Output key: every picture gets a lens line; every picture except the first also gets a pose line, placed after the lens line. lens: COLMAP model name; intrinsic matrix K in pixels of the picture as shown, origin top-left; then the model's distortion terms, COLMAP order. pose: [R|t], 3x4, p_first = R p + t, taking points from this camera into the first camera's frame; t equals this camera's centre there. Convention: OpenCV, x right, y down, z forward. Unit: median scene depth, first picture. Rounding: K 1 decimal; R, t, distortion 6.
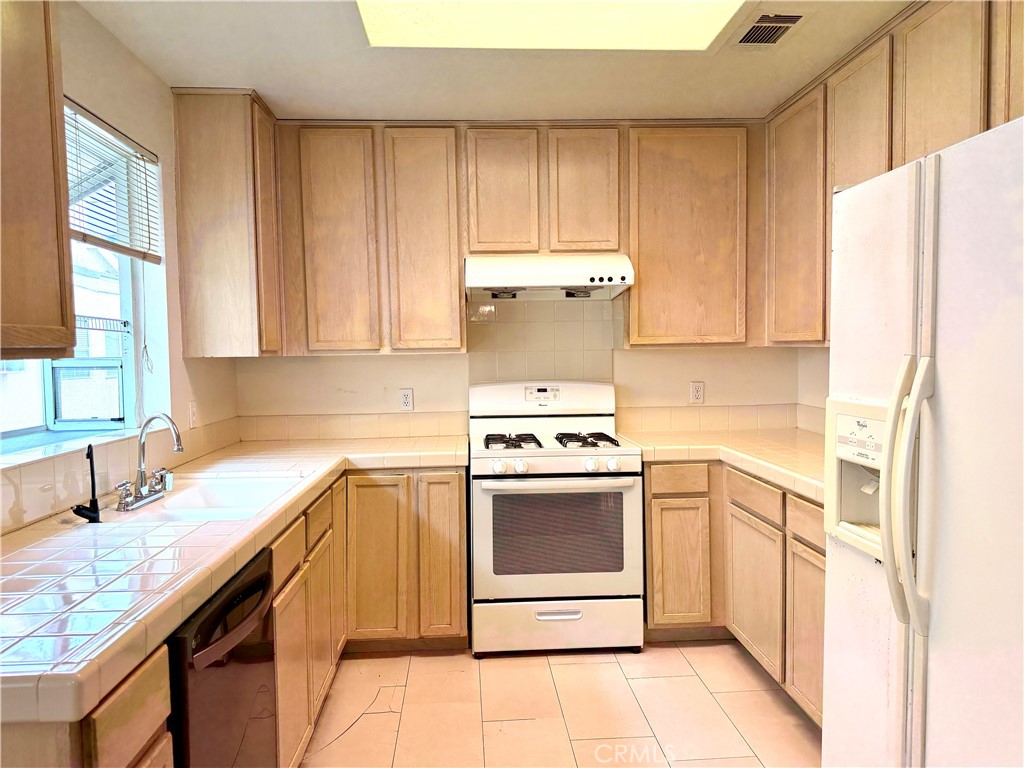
lens RADIAL K [[716.1, 0, 512.0], [0, 716.1, 384.0], [0, 0, 1]] dist [0.102454, -0.124596]
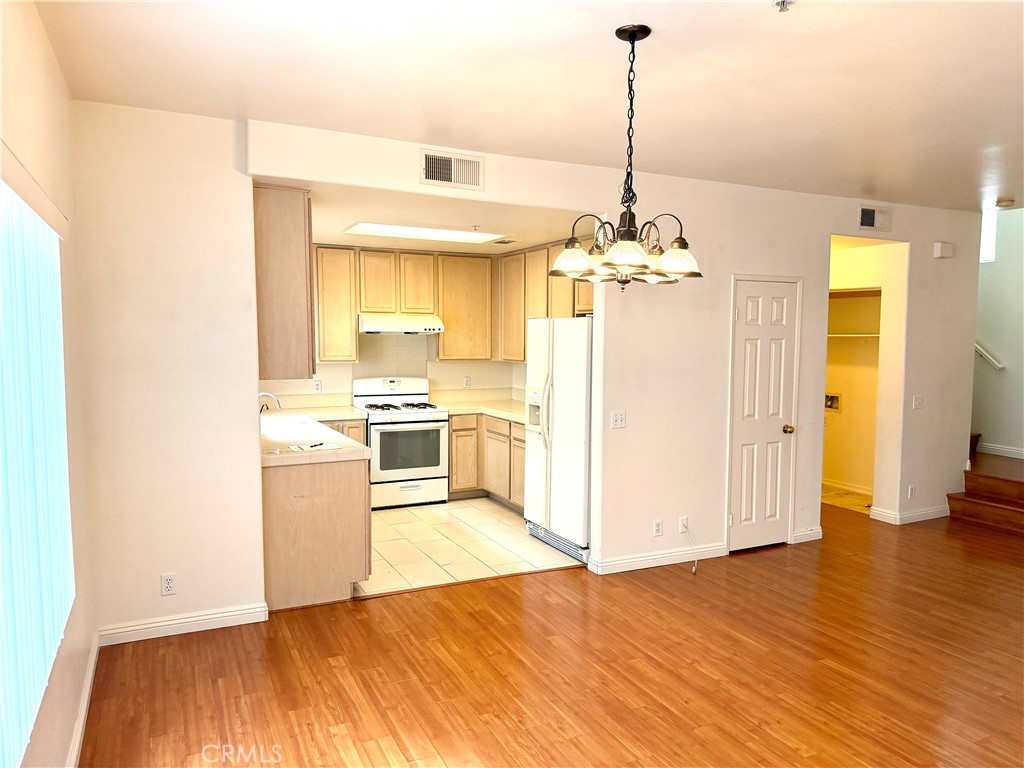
lens RADIAL K [[716.0, 0, 511.3], [0, 716.0, 388.1], [0, 0, 1]] dist [0.054708, -0.101841]
pose [[0.923823, -0.008505, 0.382726, -0.462482], [-0.000820, 0.999707, 0.024194, -0.023944], [-0.382819, -0.022665, 0.923545, -1.046996]]
